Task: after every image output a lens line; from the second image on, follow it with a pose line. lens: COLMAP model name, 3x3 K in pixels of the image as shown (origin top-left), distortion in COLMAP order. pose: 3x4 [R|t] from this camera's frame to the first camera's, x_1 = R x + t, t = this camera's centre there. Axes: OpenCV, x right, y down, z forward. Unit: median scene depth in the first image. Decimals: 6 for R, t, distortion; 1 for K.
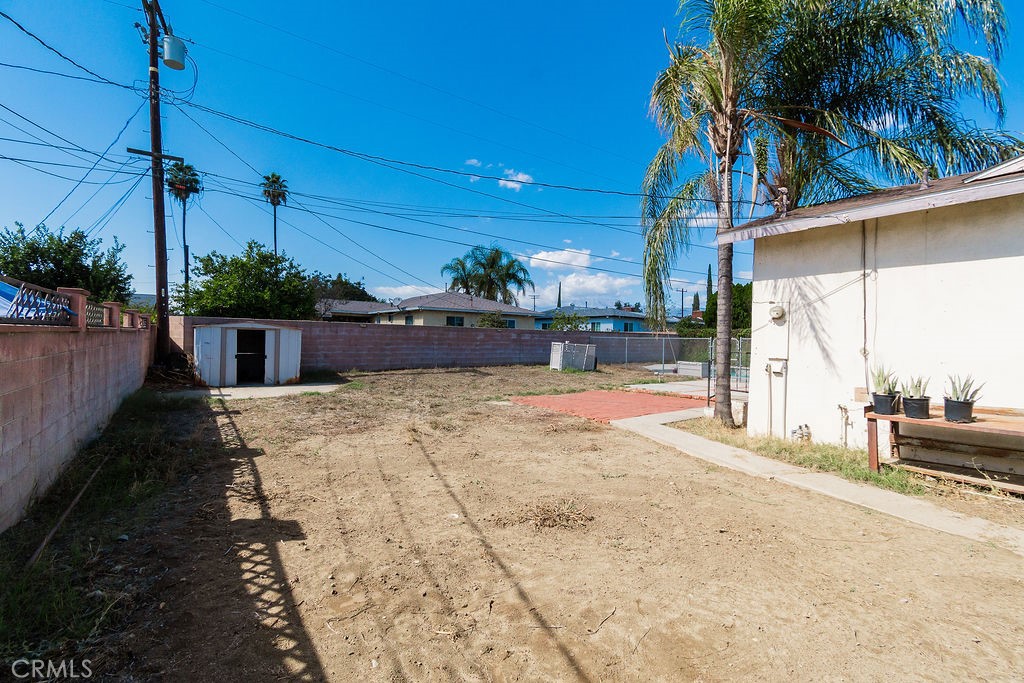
lens RADIAL K [[456.1, 0, 517.2], [0, 456.1, 341.4], [0, 0, 1]] dist [0.000655, -0.000063]
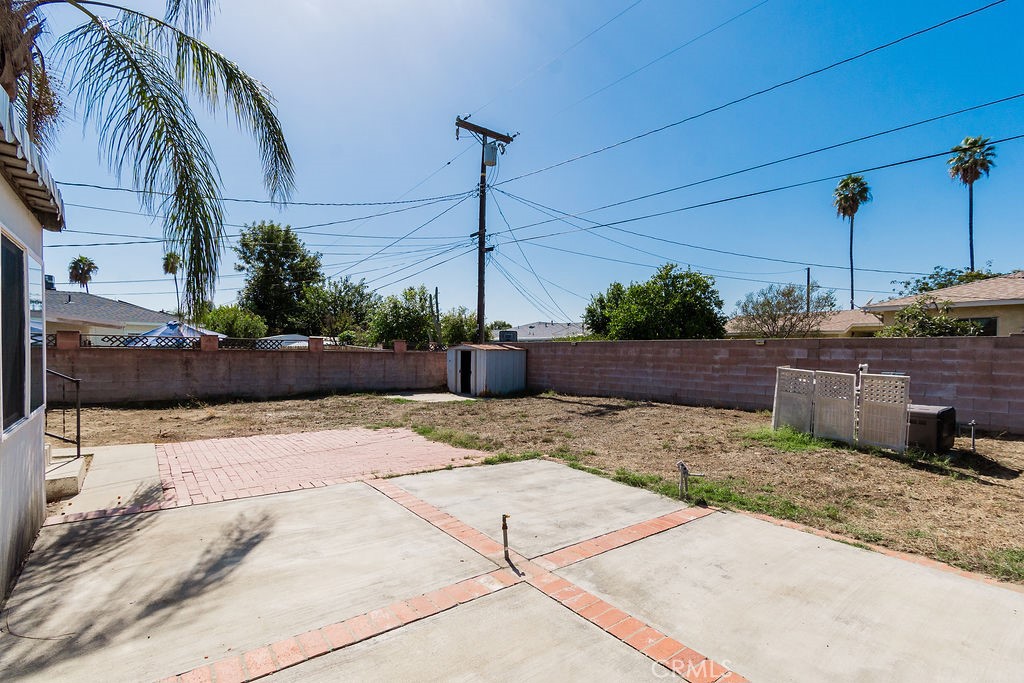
lens RADIAL K [[456.1, 0, 493.3], [0, 456.1, 356.4], [0, 0, 1]] dist [0.000655, -0.000063]
pose [[0.057256, -0.013691, -0.998266, 0.456041], [-0.018177, 0.999726, -0.014754, 0.004769], [0.998194, 0.018990, 0.056991, 0.650894]]
